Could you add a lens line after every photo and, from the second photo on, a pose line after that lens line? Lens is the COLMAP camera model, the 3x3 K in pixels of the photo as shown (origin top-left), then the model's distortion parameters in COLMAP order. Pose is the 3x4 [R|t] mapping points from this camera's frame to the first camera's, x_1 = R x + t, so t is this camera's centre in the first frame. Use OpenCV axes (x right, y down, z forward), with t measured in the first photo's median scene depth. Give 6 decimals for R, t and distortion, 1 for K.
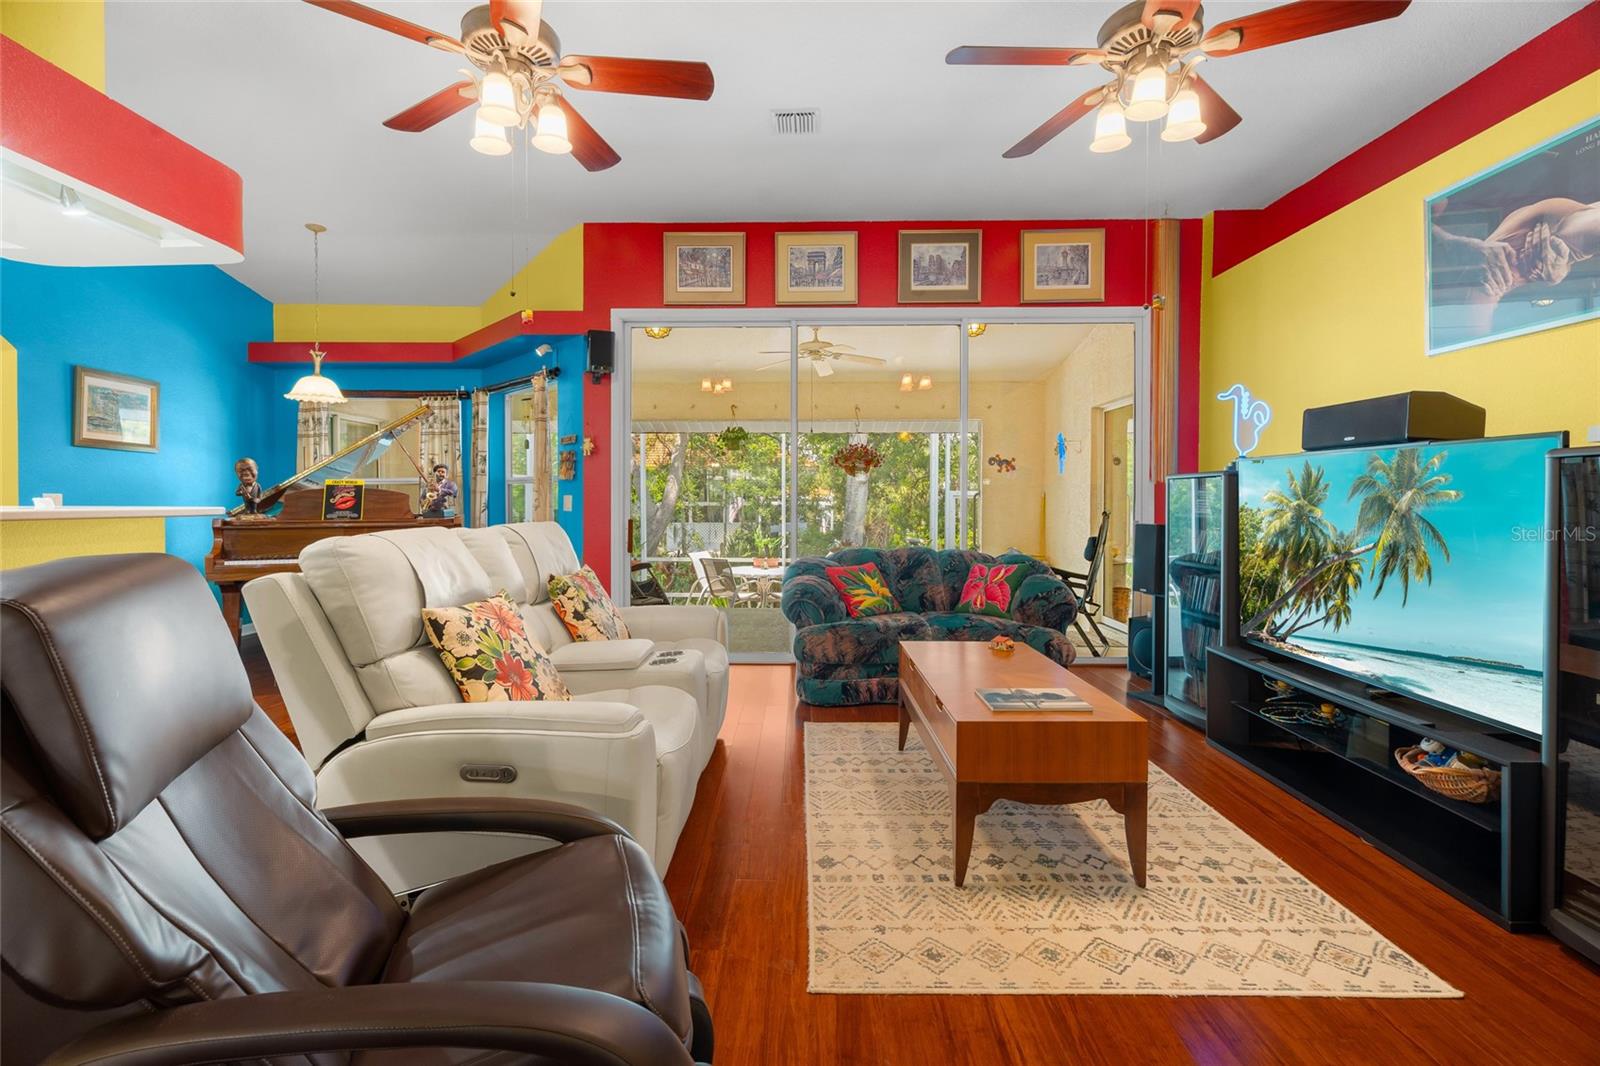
lens RADIAL K [[734.7, 0, 795.5], [0, 734.7, 507.9], [0, 0, 1]] dist [-0.002016, 0.000249]
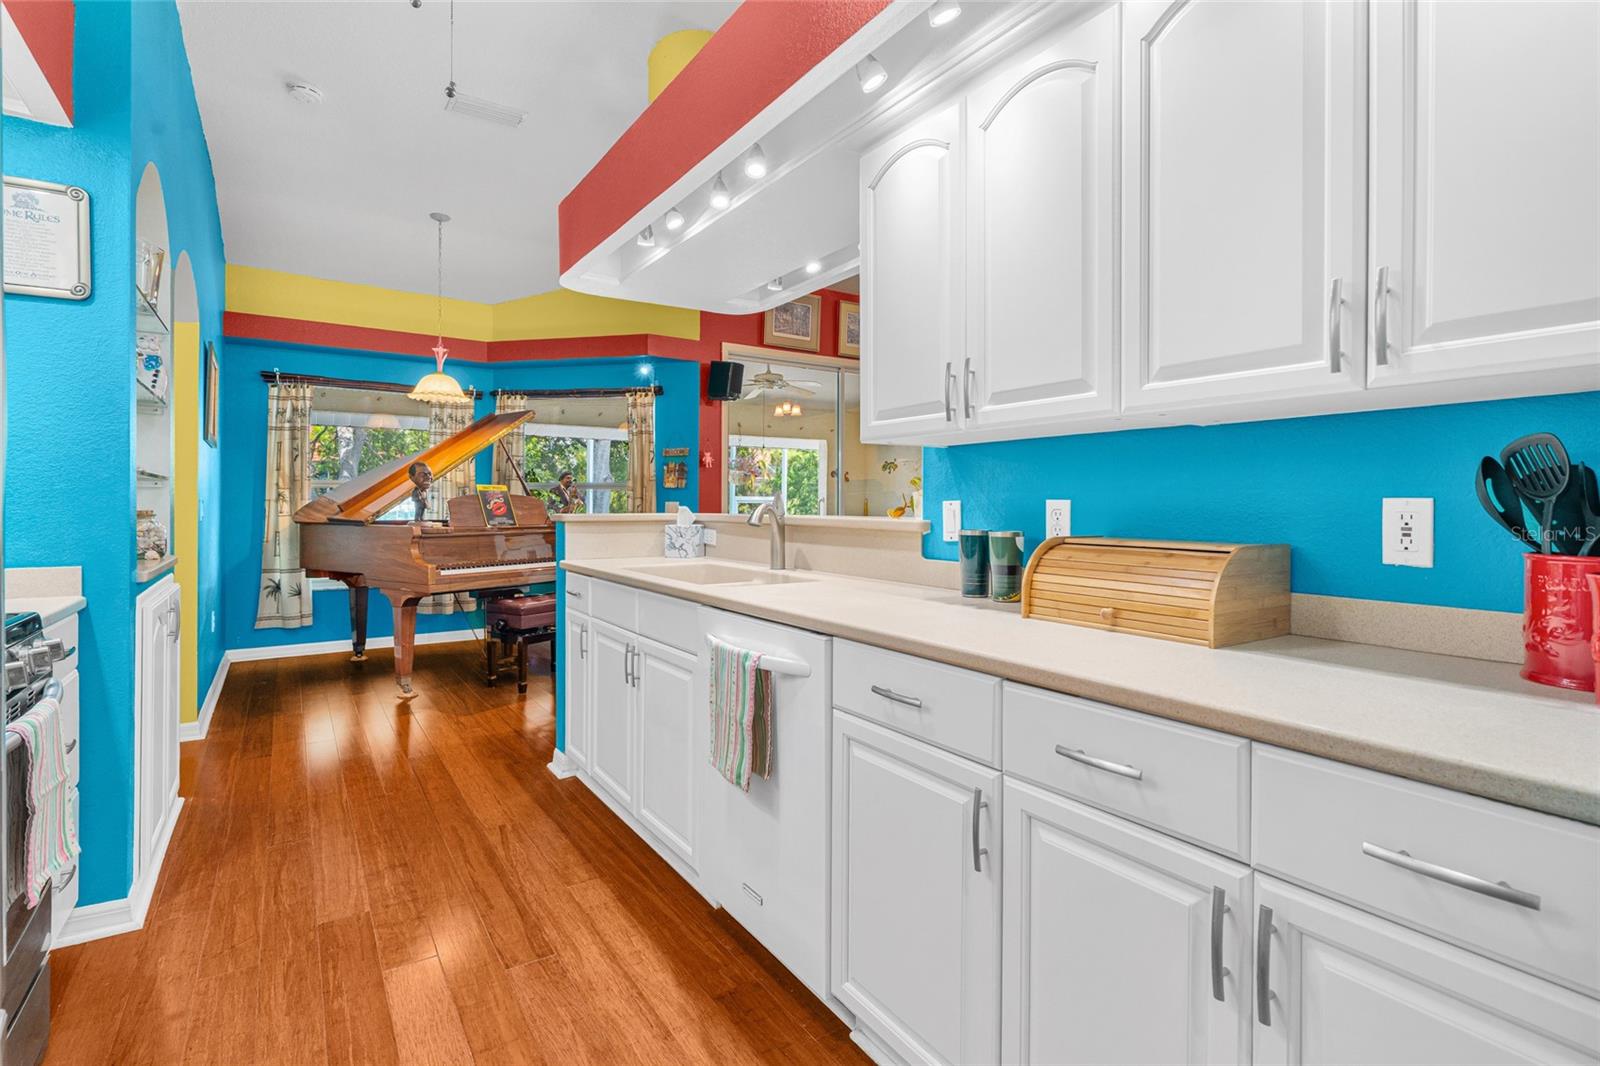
lens RADIAL K [[762.5, 0, 792.9], [0, 762.5, 504.1], [0, 0, 1]] dist [-0.001357, 0.000183]
pose [[0.826663, 0.004098, 0.562682, -0.867709], [0.002674, 0.999934, -0.011212, -0.001008], [-0.562691, 0.010773, 0.826597, -0.056982]]
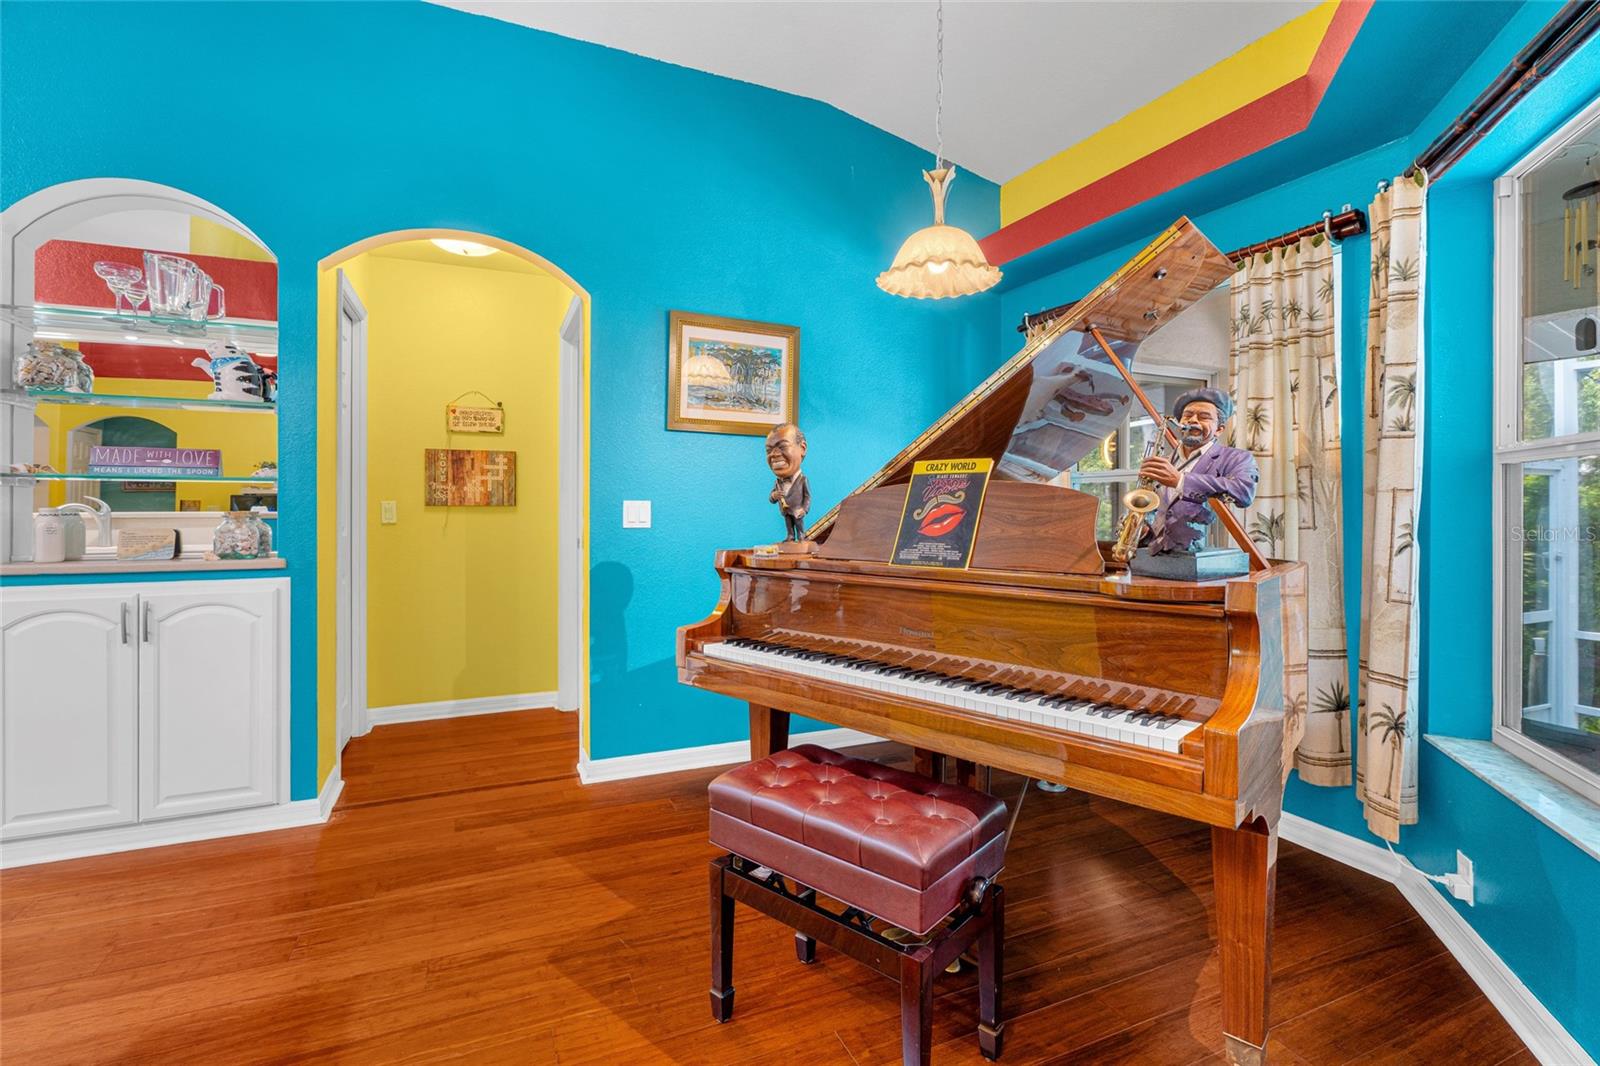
lens RADIAL K [[727.7, 0, 795.0], [0, 727.7, 515.7], [0, 0, 1]] dist [-0.000359, -0.000119]
pose [[0.416809, 0.009454, -0.908945, -0.307426], [-0.013154, 0.999904, 0.004368, -0.010126], [0.908899, 0.010136, 0.416893, 0.781555]]
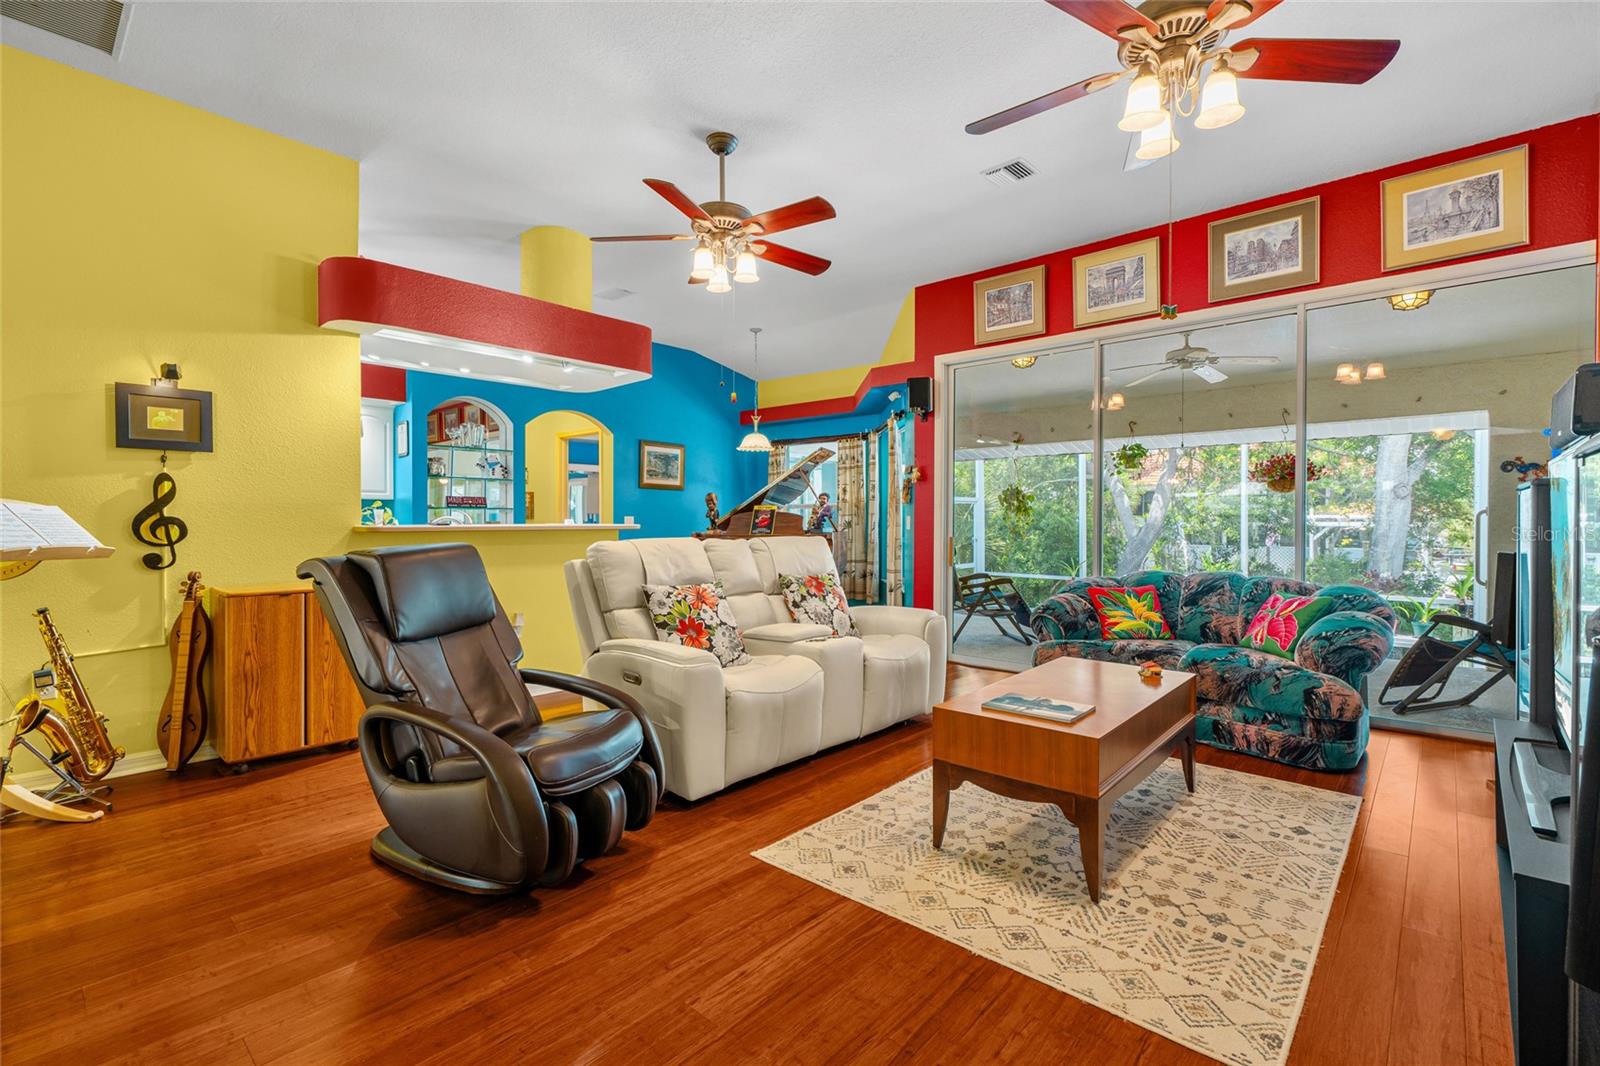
lens RADIAL K [[730.8, 0, 793.3], [0, 730.8, 520.4], [0, 0, 1]] dist [0.005073, 0.000578]
pose [[0.750273, -0.000614, -0.661128, 0.360847], [-0.006132, 0.999950, -0.007887, 0.000140], [0.661099, 0.009971, 0.750232, -0.017201]]
